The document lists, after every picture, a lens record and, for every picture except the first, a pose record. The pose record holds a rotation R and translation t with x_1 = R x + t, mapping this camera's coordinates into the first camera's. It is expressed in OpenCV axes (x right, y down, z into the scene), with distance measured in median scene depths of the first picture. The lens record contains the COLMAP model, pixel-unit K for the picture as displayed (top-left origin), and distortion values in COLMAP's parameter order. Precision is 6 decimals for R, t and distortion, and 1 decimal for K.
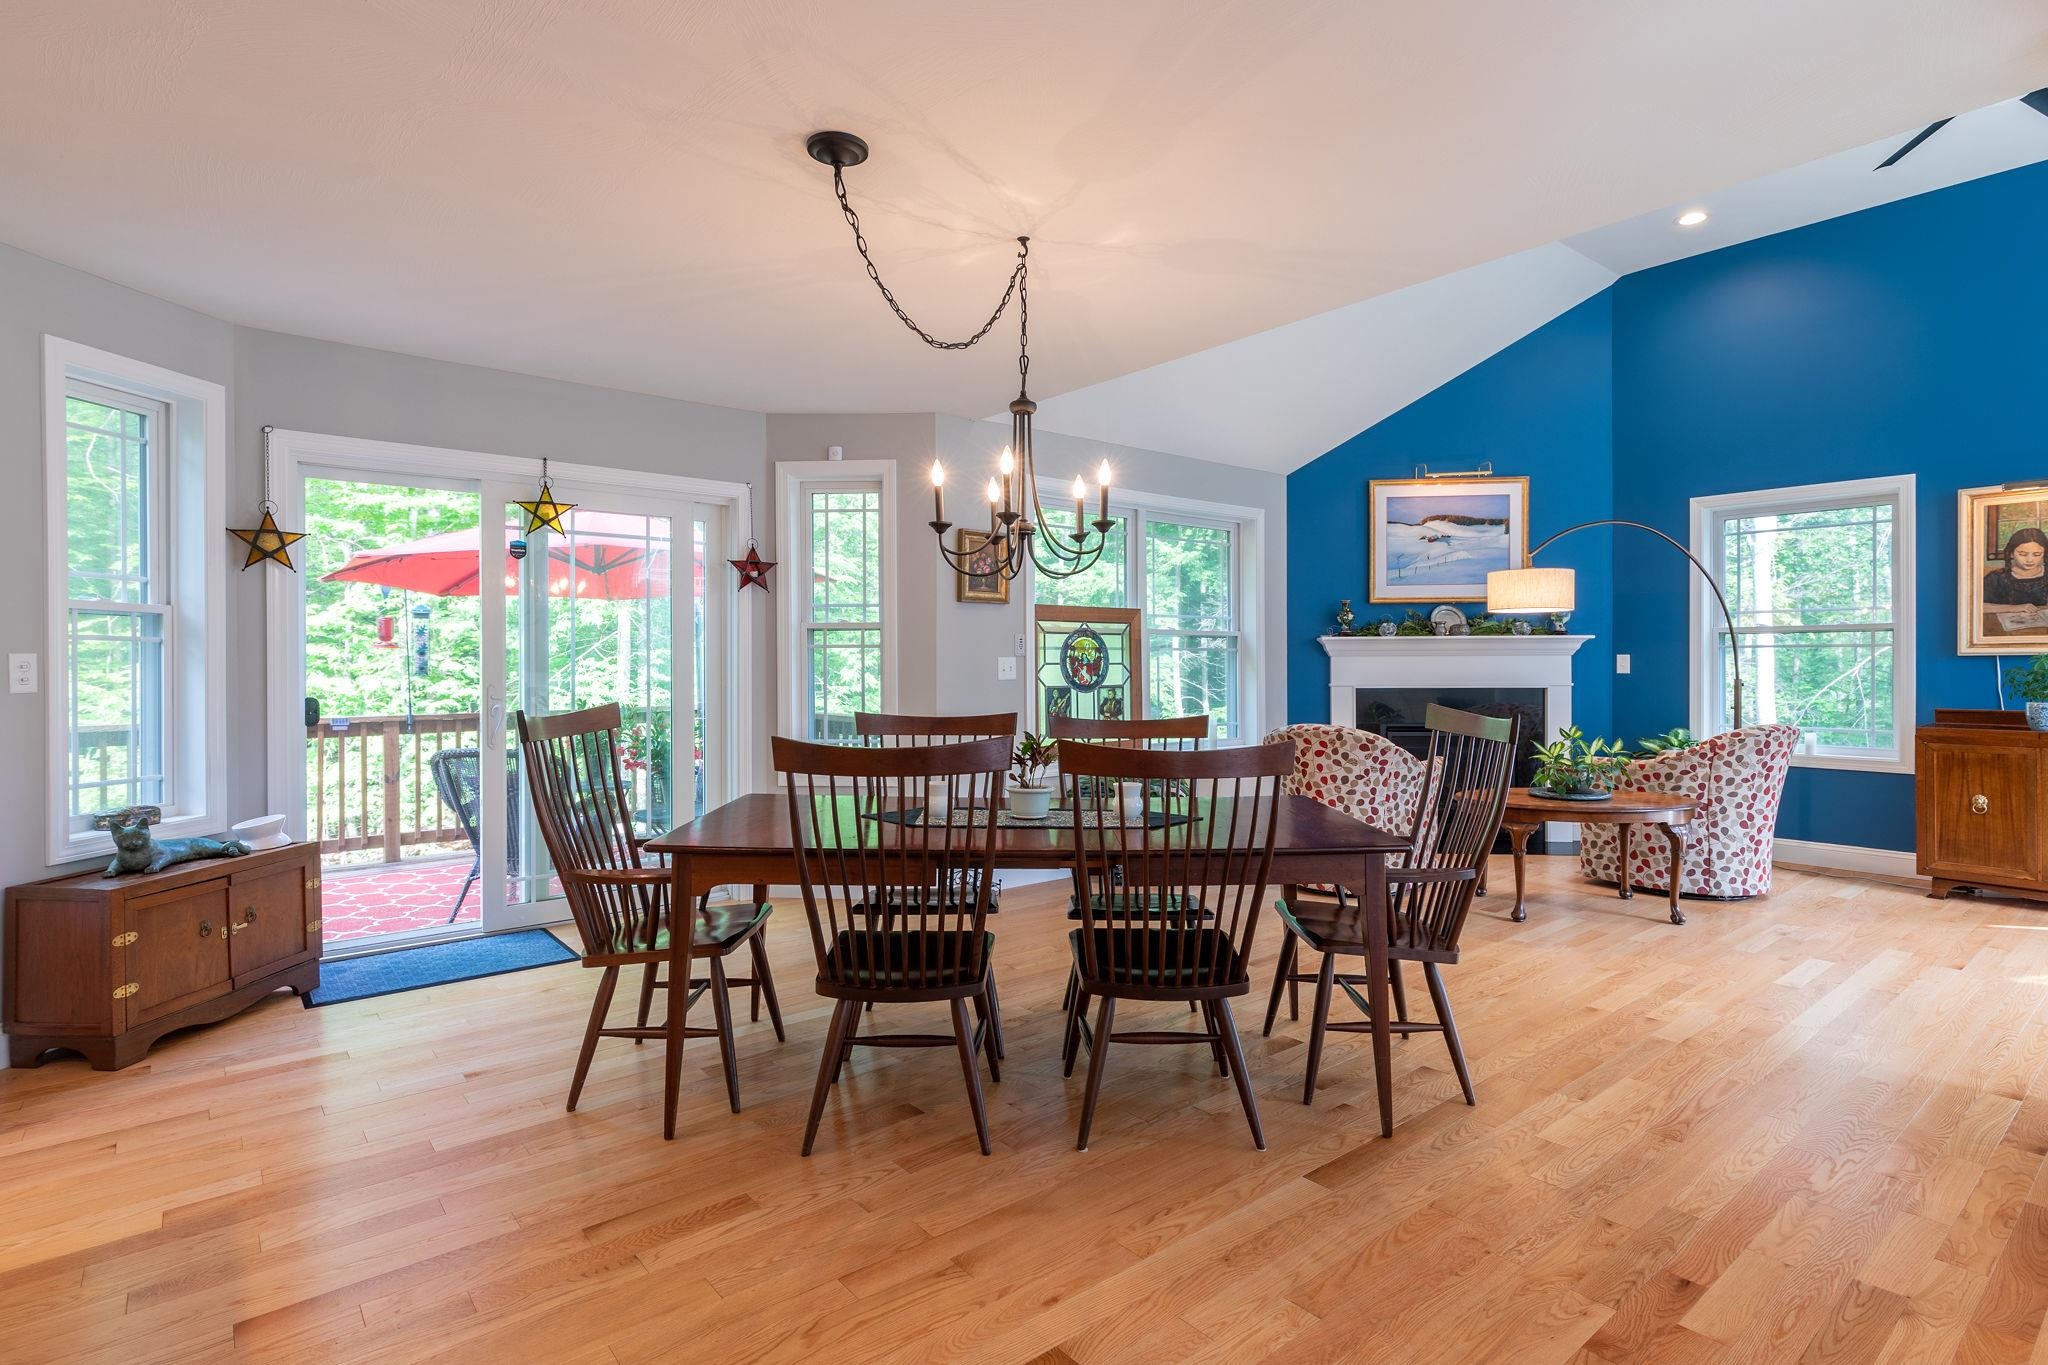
lens RADIAL K [[1035.3, 0, 1029.6], [0, 1035.3, 670.6], [0, 0, 1]] dist [0.000585, 0.000194]
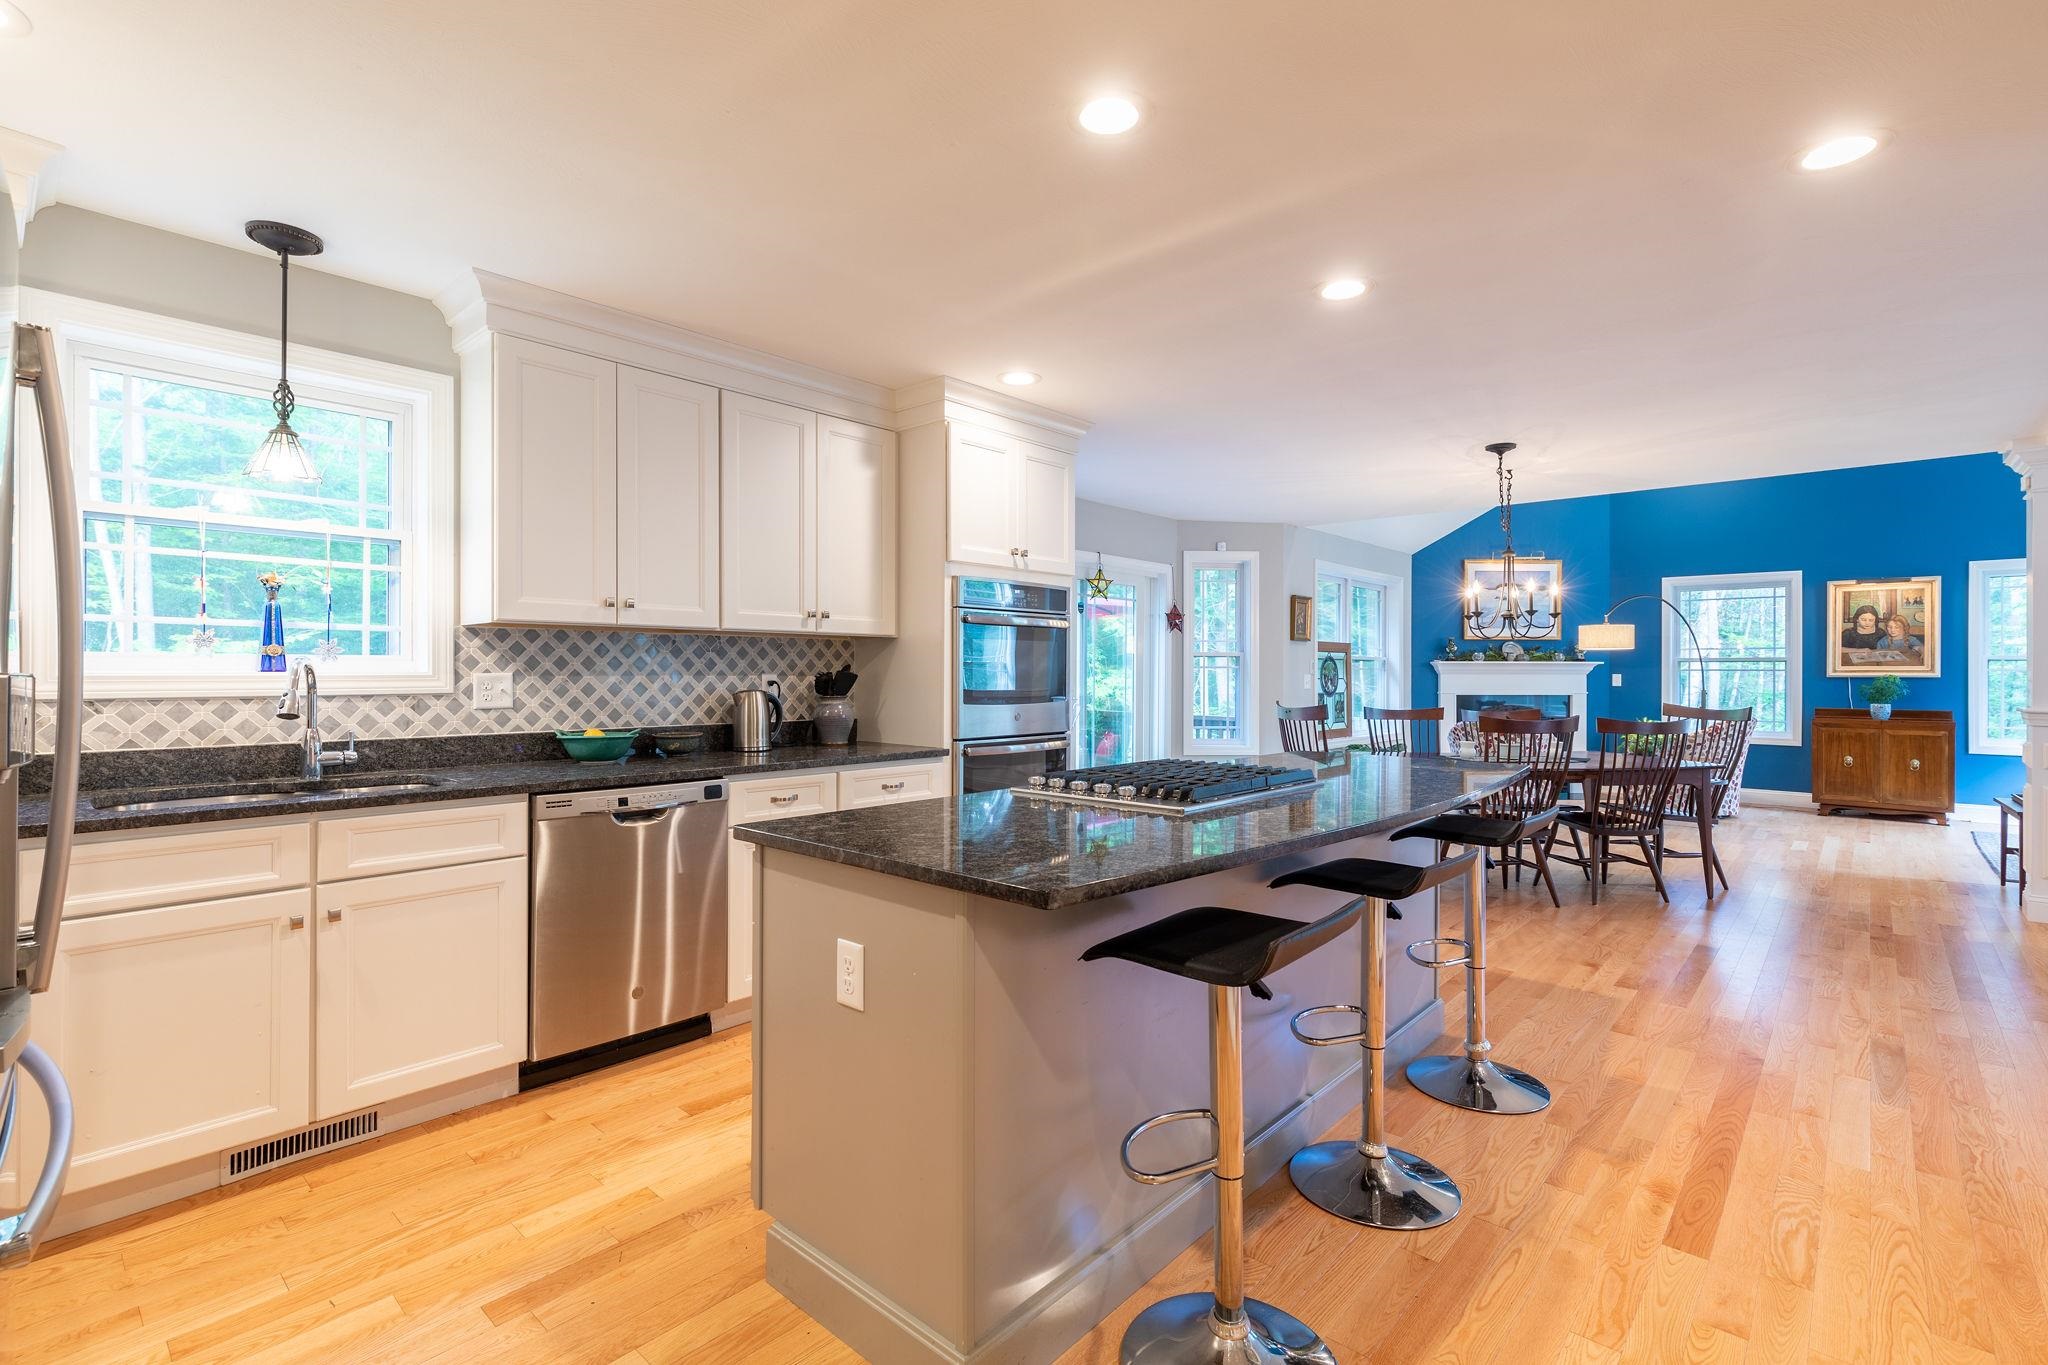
lens RADIAL K [[942.6, 0, 1022.3], [0, 942.6, 675.3], [0, 0, 1]] dist [0.008747, -0.001684]
pose [[0.988307, 0.005178, 0.152391, -0.696174], [-0.004906, 0.999986, -0.002160, -0.007613], [-0.152400, 0.001387, 0.988318, -0.372667]]
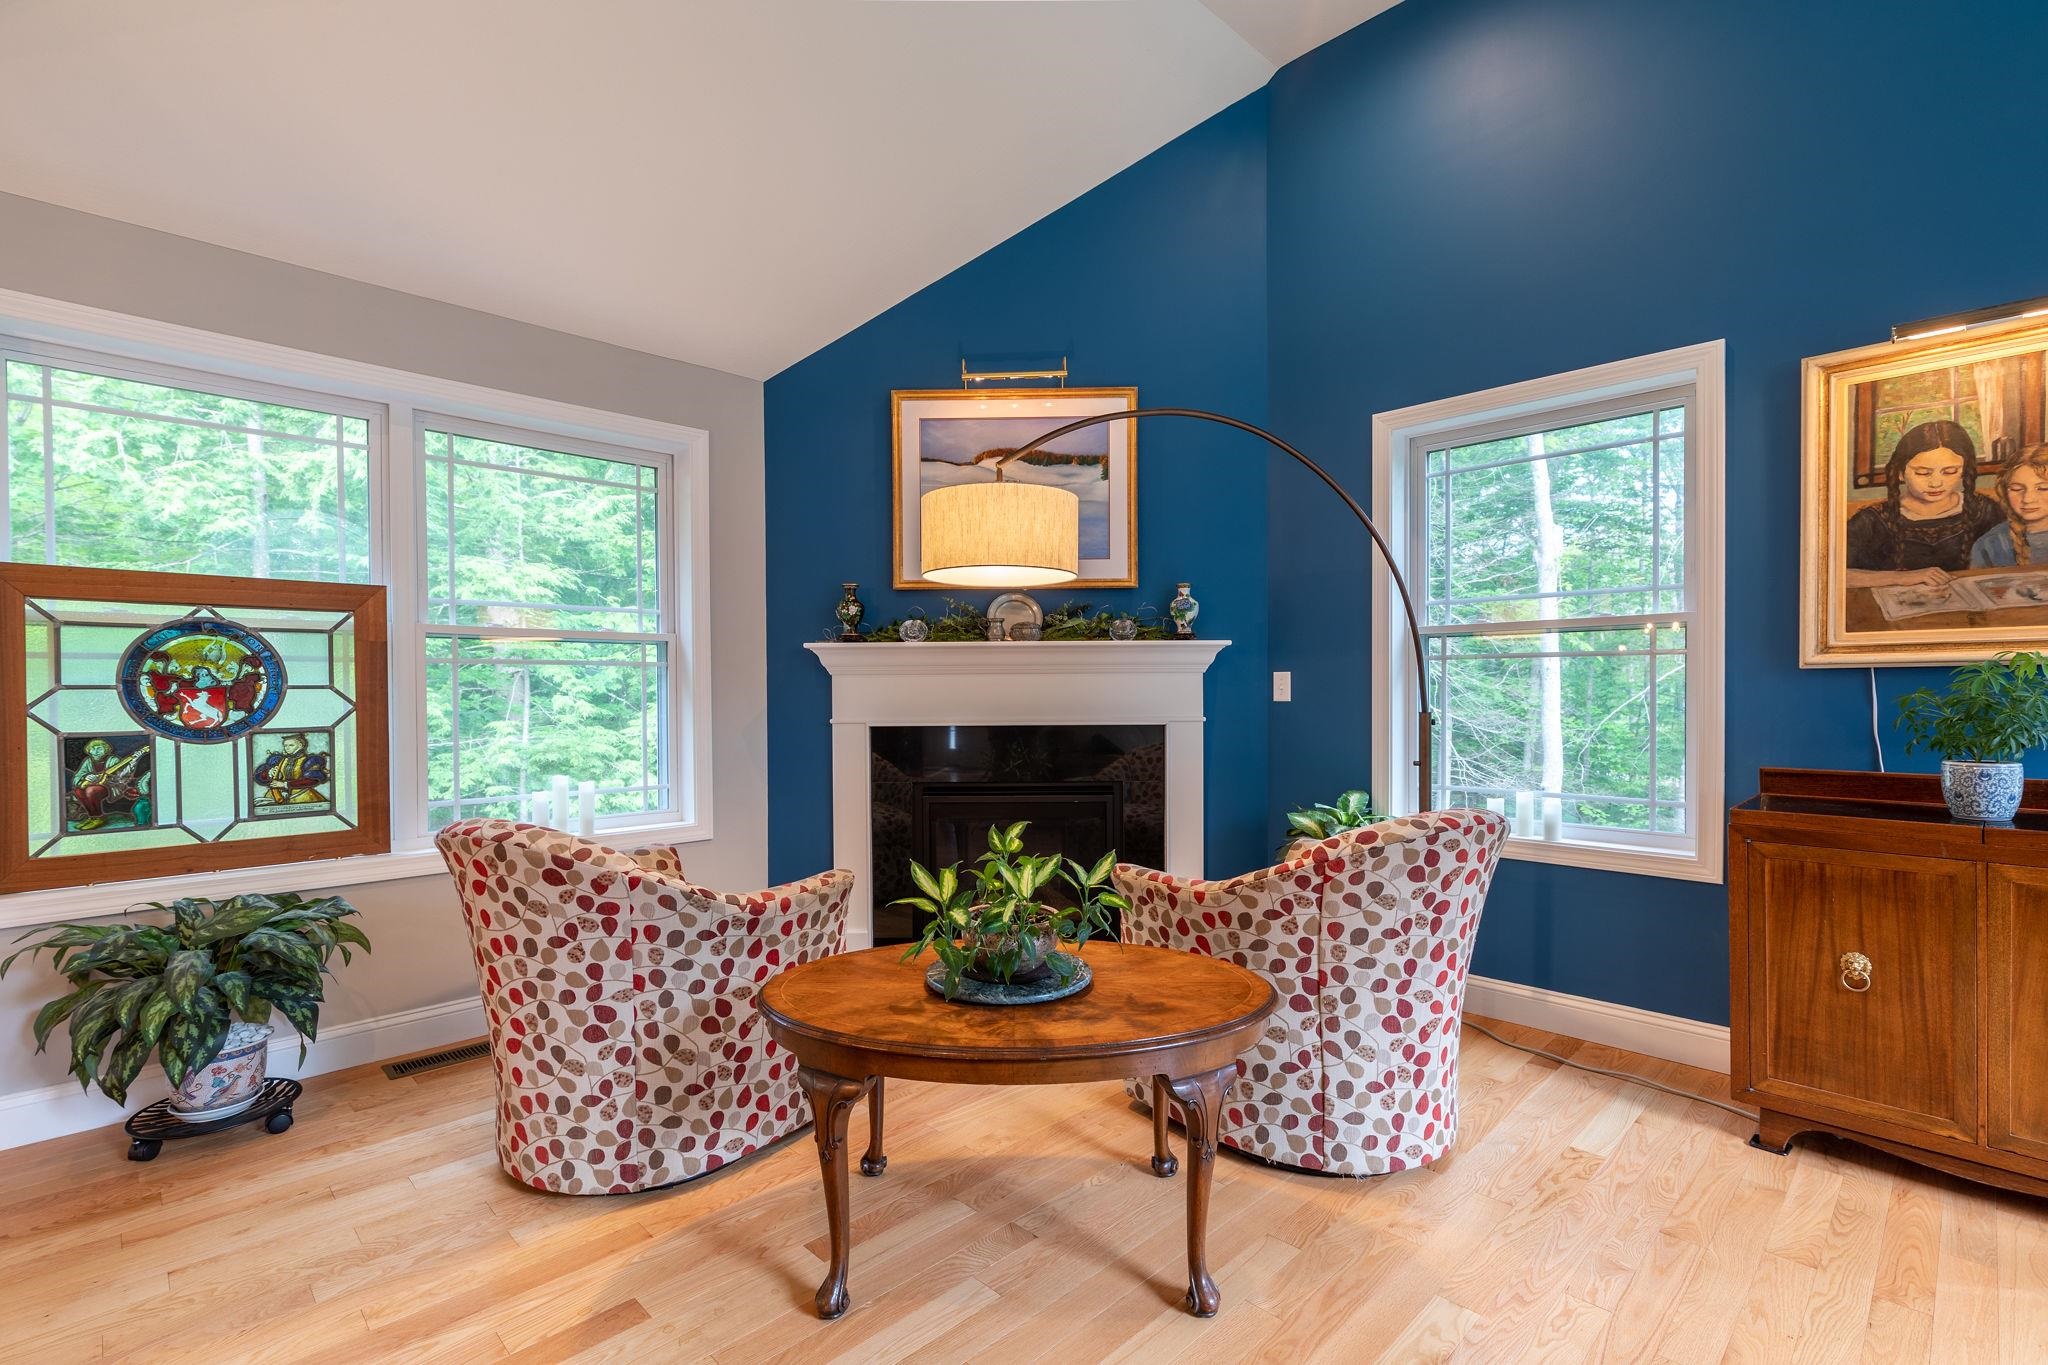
lens RADIAL K [[942.6, 0, 1019.5], [0, 942.6, 701.1], [0, 0, 1]] dist [0.008747, -0.001684]
pose [[0.996212, -0.003001, 0.086906, 0.463652], [0.002539, 0.999982, 0.005420, -0.001293], [-0.086921, -0.005178, 0.996202, 0.561806]]
